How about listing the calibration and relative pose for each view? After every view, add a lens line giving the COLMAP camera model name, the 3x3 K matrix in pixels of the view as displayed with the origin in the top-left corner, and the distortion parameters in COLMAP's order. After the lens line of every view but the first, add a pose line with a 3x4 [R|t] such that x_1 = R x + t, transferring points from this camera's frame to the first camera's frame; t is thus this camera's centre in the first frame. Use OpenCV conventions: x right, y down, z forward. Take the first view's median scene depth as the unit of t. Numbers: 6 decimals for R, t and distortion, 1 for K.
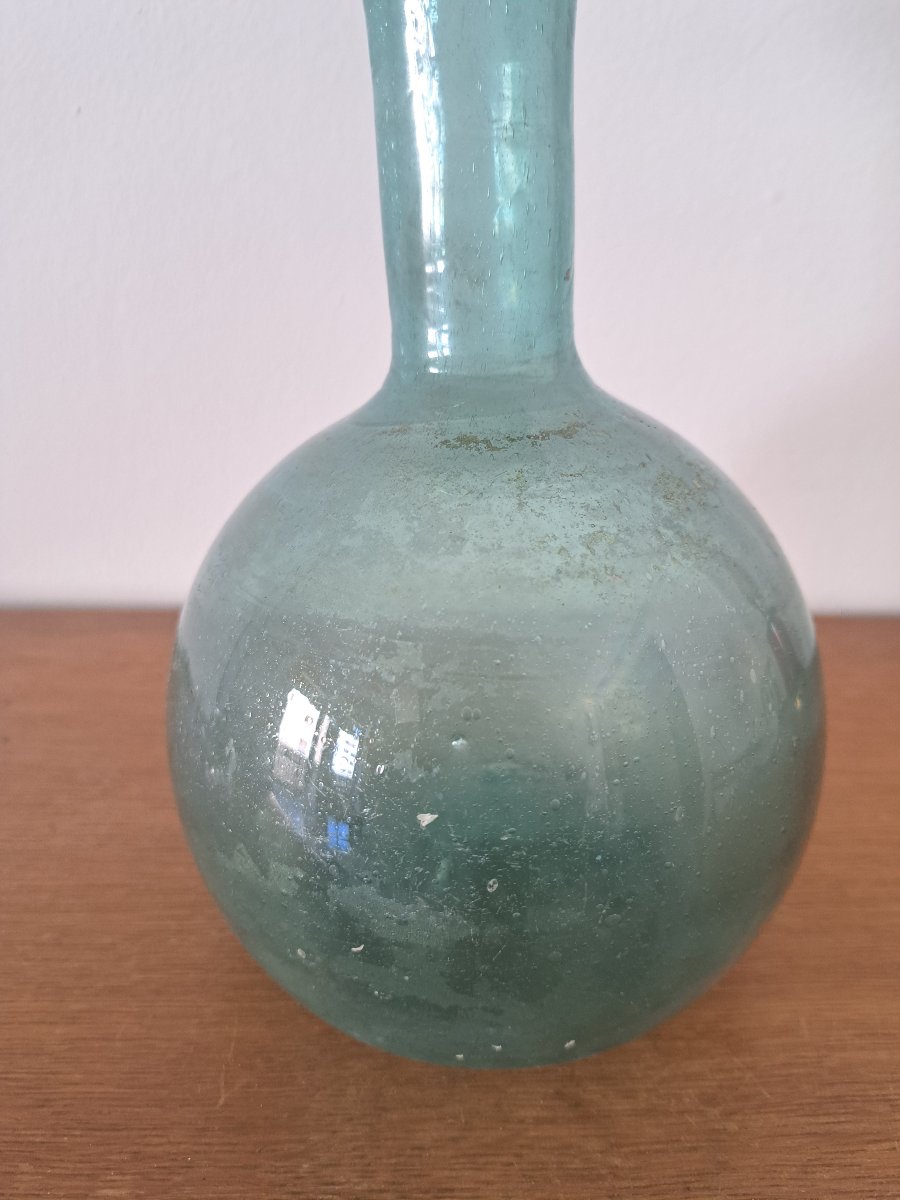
lens RADIAL K [[918.1, 0, 444.4], [0, 918.1, 602.9], [0, 0, 1]] dist [-0.029904, 0.003801]
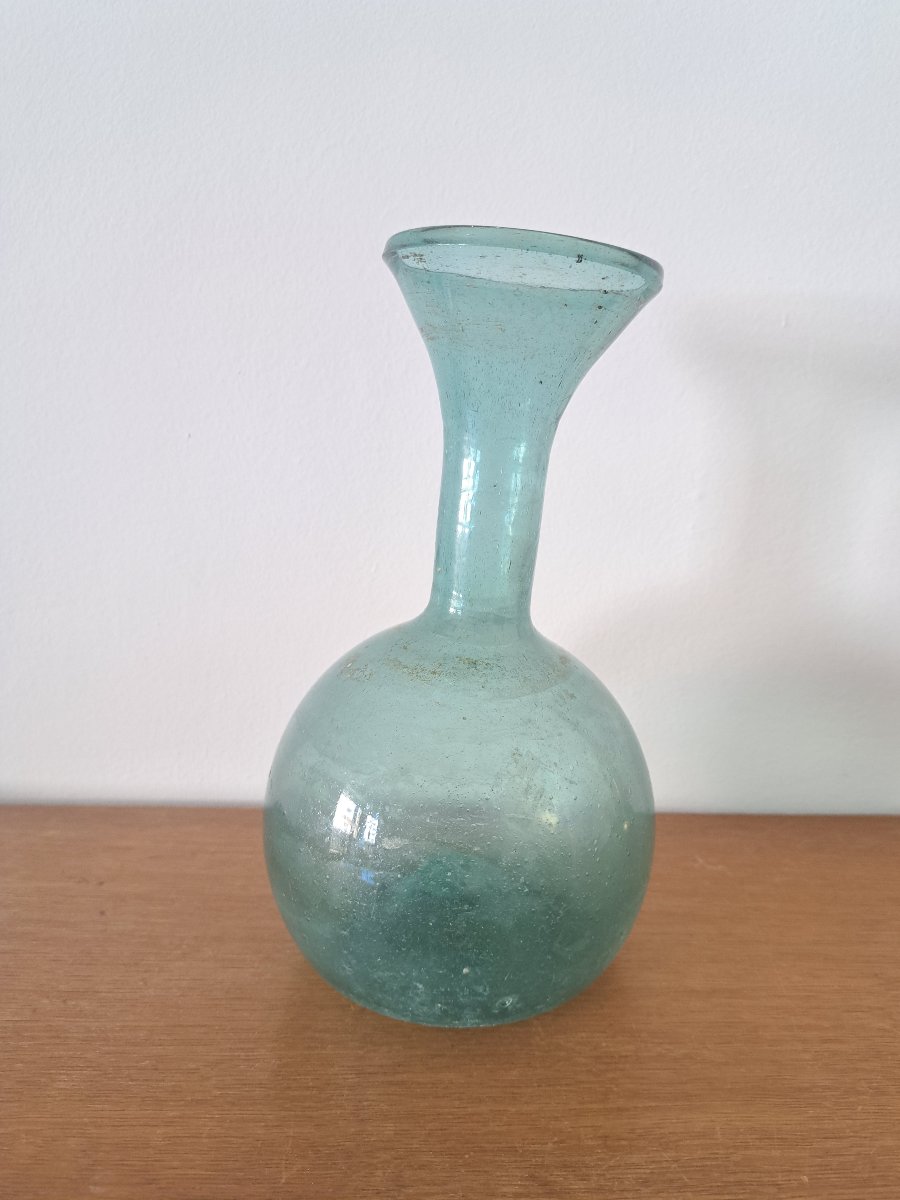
lens RADIAL K [[893.4, 0, 450.0], [0, 893.4, 600.0], [0, 0, 1]] dist [-0.010912, 0.004423]
pose [[0.999962, 0.003739, -0.007894, 0.010969], [-0.005380, 0.975616, -0.219417, -0.006756], [0.006882, 0.219451, 0.975599, -0.483510]]
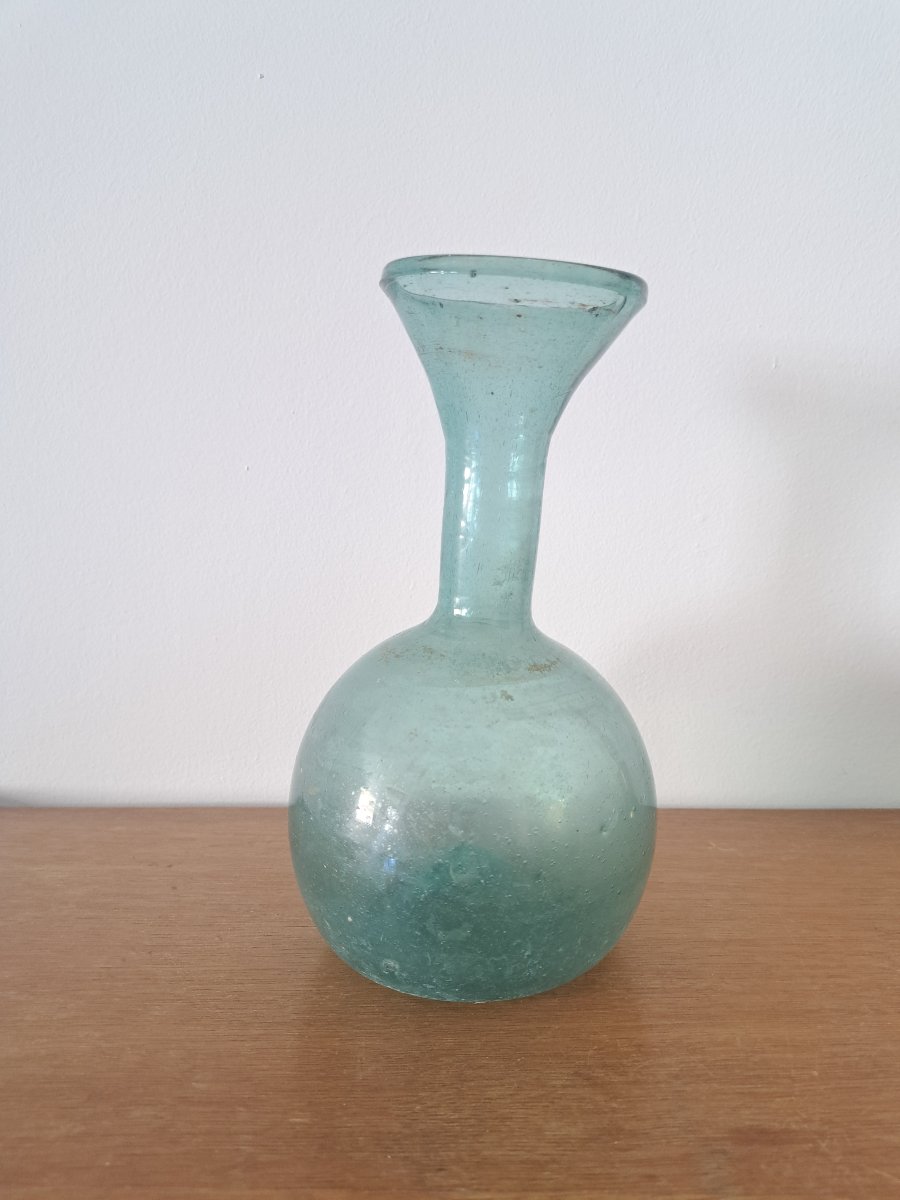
lens RADIAL K [[881.6, 0, 452.8], [0, 881.6, 607.3], [0, 0, 1]] dist [0.000751, 0.000390]
pose [[0.999940, -0.004447, -0.010051, -0.067814], [0.001394, 0.958423, -0.285348, 0.206774], [0.010902, 0.285316, 0.958371, -0.675409]]
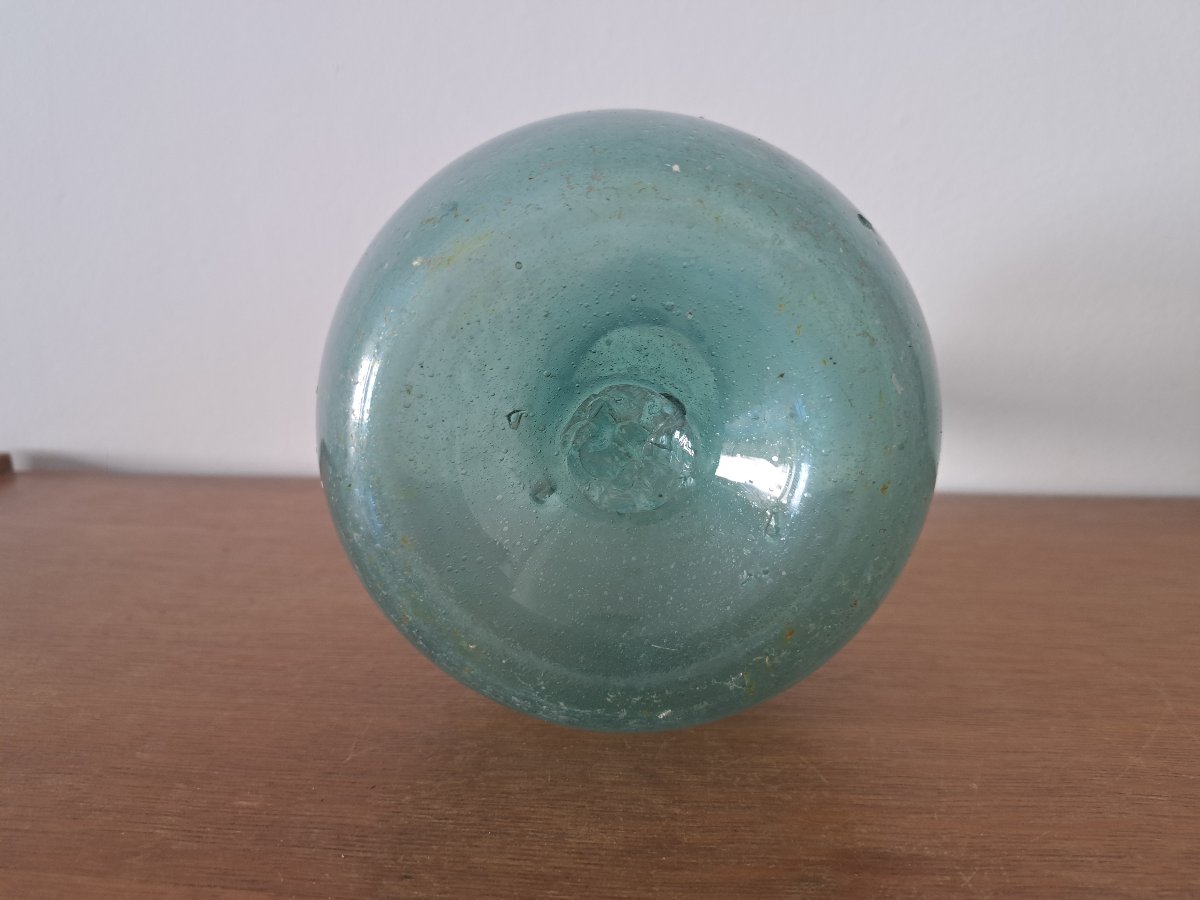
lens RADIAL K [[899.0, 0, 600.0], [0, 899.0, 450.0], [0, 0, 1]] dist [0.003207, -0.034252]
pose [[0.994418, 0.017046, -0.104123, 0.190028], [-0.035207, 0.983909, -0.175167, 0.347551], [0.099461, 0.177855, 0.979017, -0.172930]]
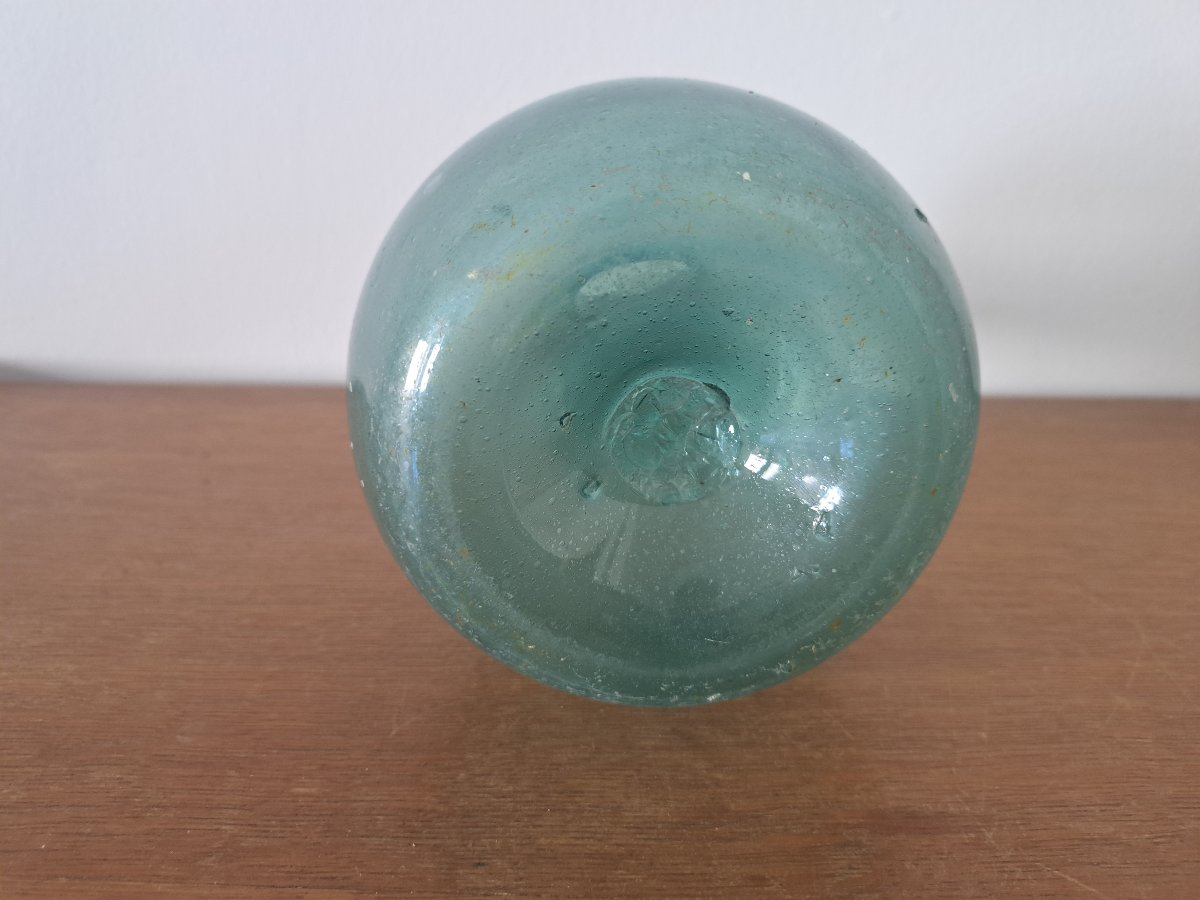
lens RADIAL K [[900.2, 0, 601.7], [0, 900.2, 435.9], [0, 0, 1]] dist [0.014667, -0.061248]
pose [[0.999864, 0.011031, -0.012284, 0.040070], [-0.011155, 0.999887, -0.010069, 0.164430], [0.012172, 0.010204, 0.999874, -0.193200]]
